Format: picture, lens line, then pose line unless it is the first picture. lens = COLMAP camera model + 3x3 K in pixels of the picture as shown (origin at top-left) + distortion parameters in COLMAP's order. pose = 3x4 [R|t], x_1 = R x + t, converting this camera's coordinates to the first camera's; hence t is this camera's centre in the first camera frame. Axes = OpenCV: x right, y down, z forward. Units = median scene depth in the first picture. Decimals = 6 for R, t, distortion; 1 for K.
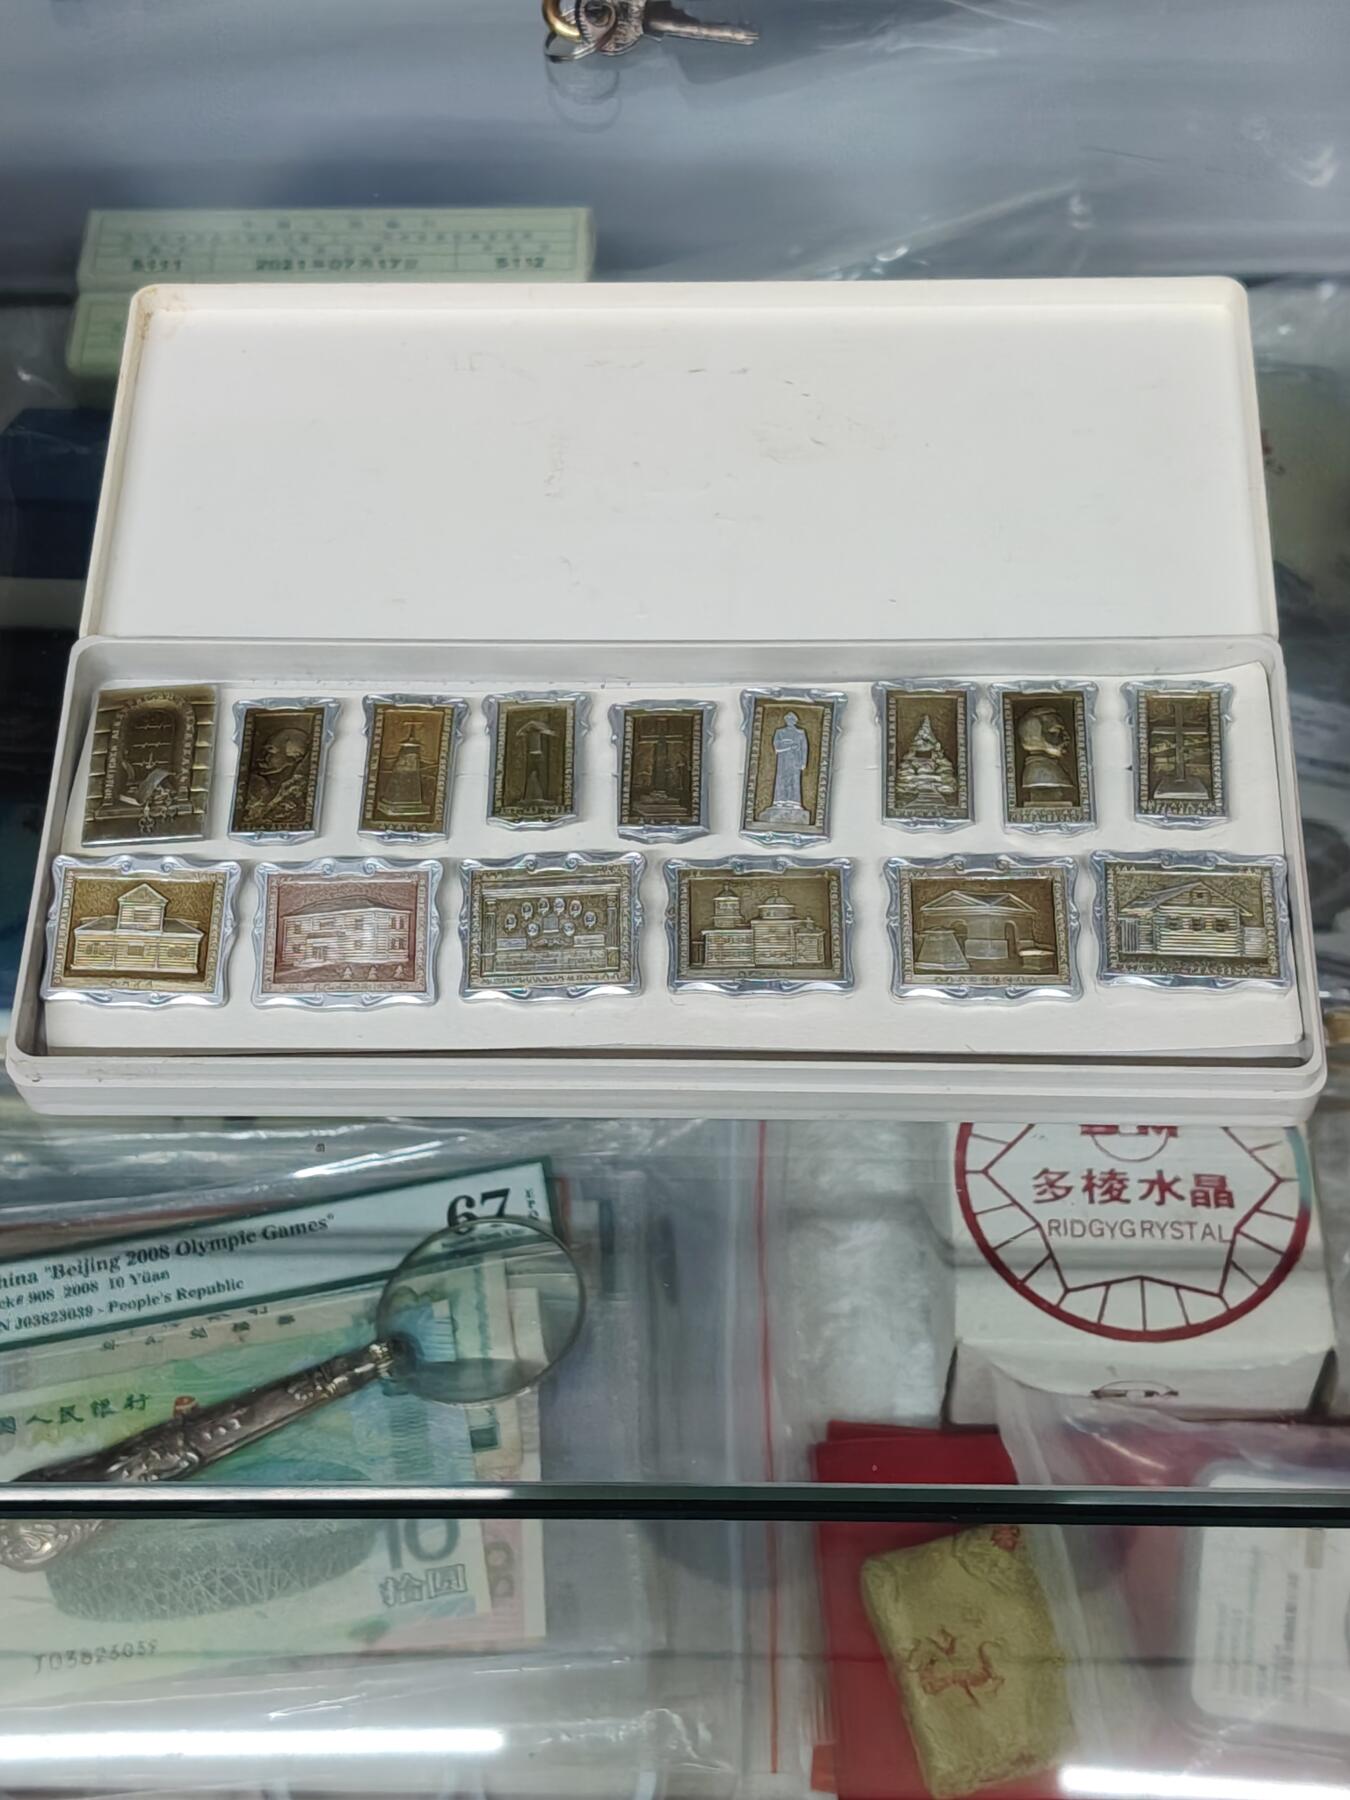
lens RADIAL K [[3093.2, 0, 684.1], [0, 3093.2, 903.1], [0, 0, 1]] dist [0.264040, 0.000000]
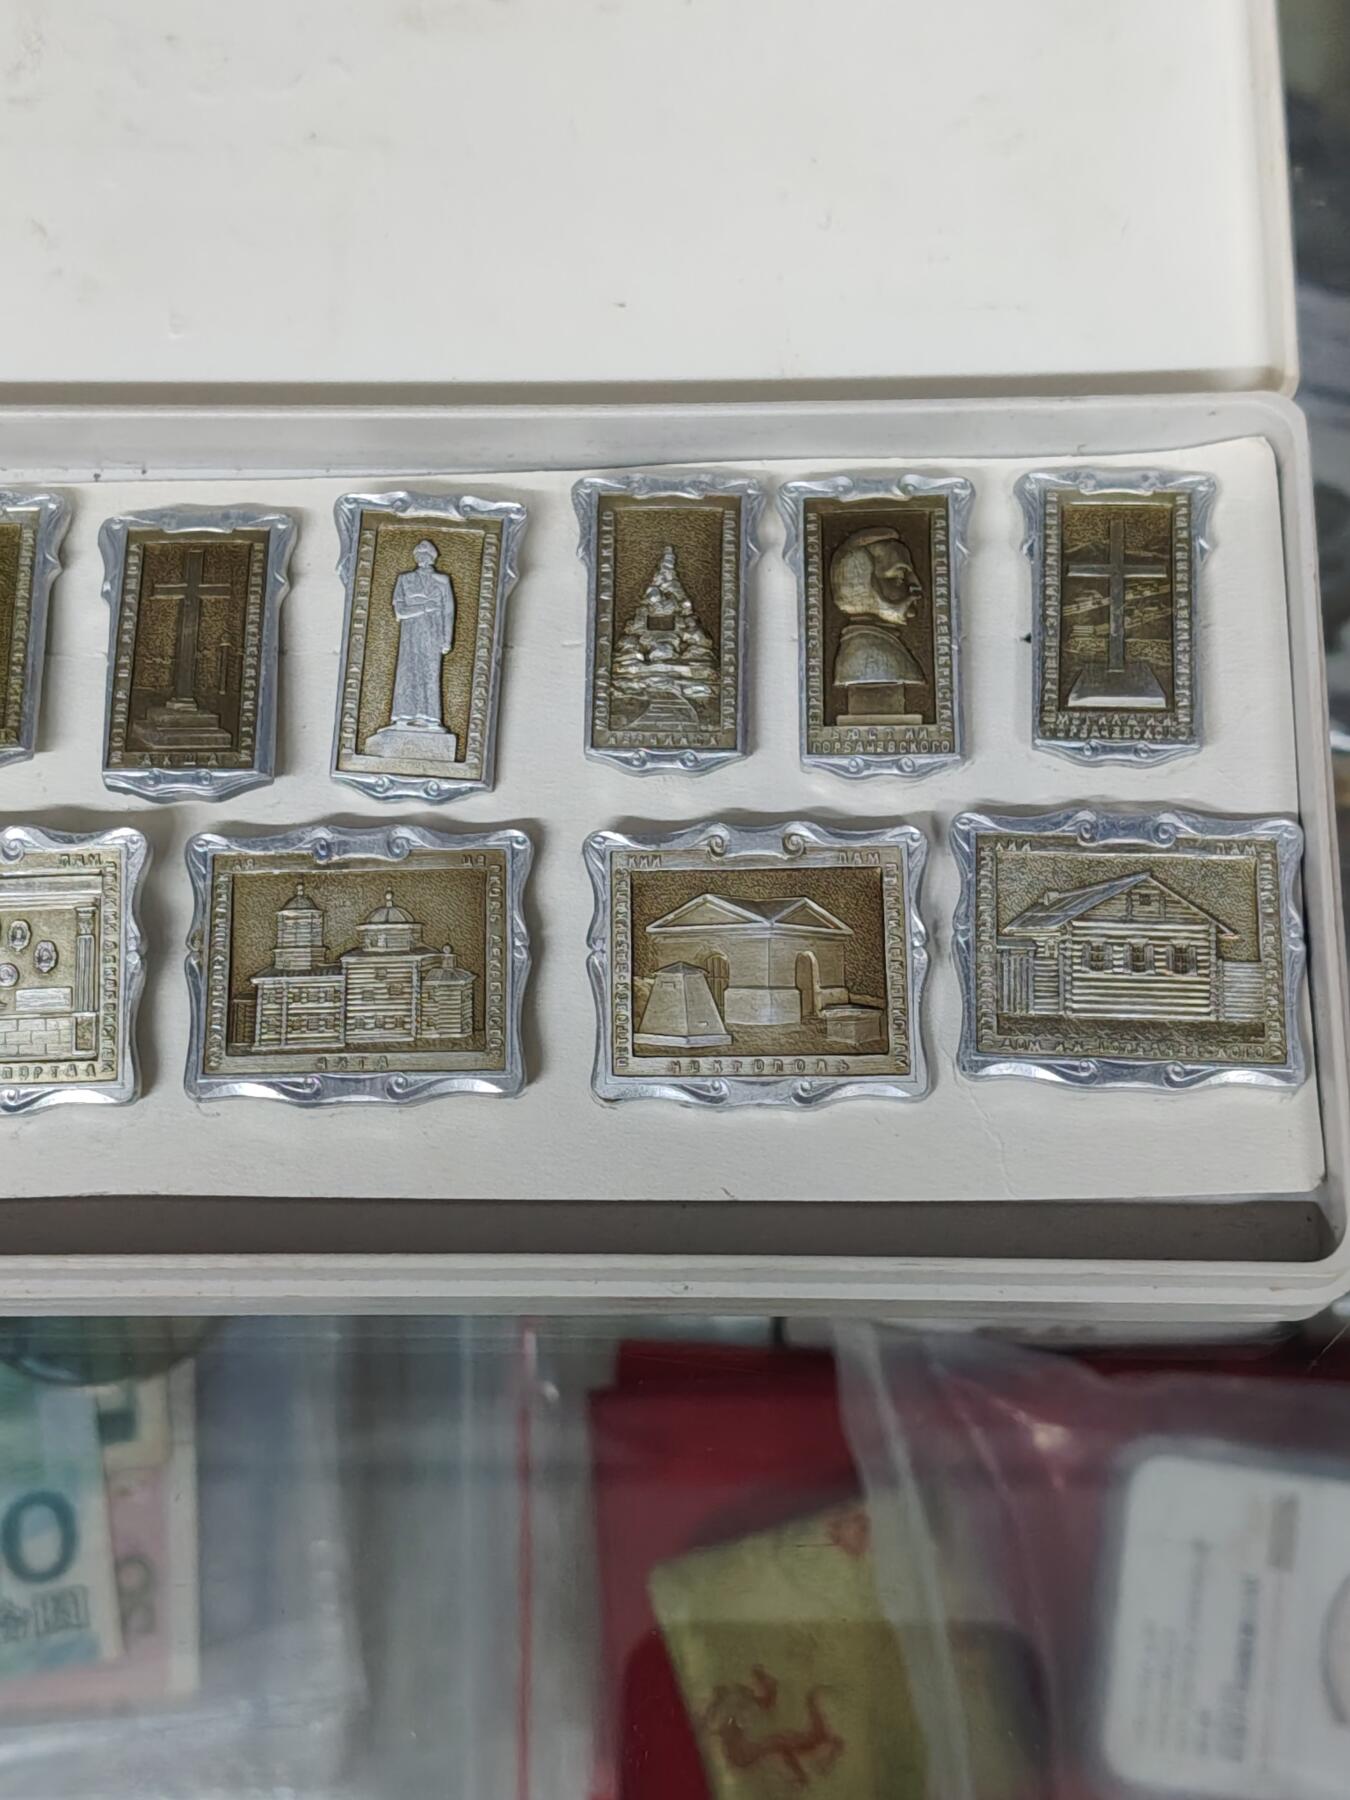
lens RADIAL K [[3093.2, 0, 658.2], [0, 3093.2, 914.3], [0, 0, 1]] dist [0.264040, 0.000000]
pose [[0.999898, -0.011381, 0.008599, 0.055154], [0.009237, 0.975984, 0.217645, -0.091383], [-0.010869, -0.217544, 0.975990, 0.342326]]
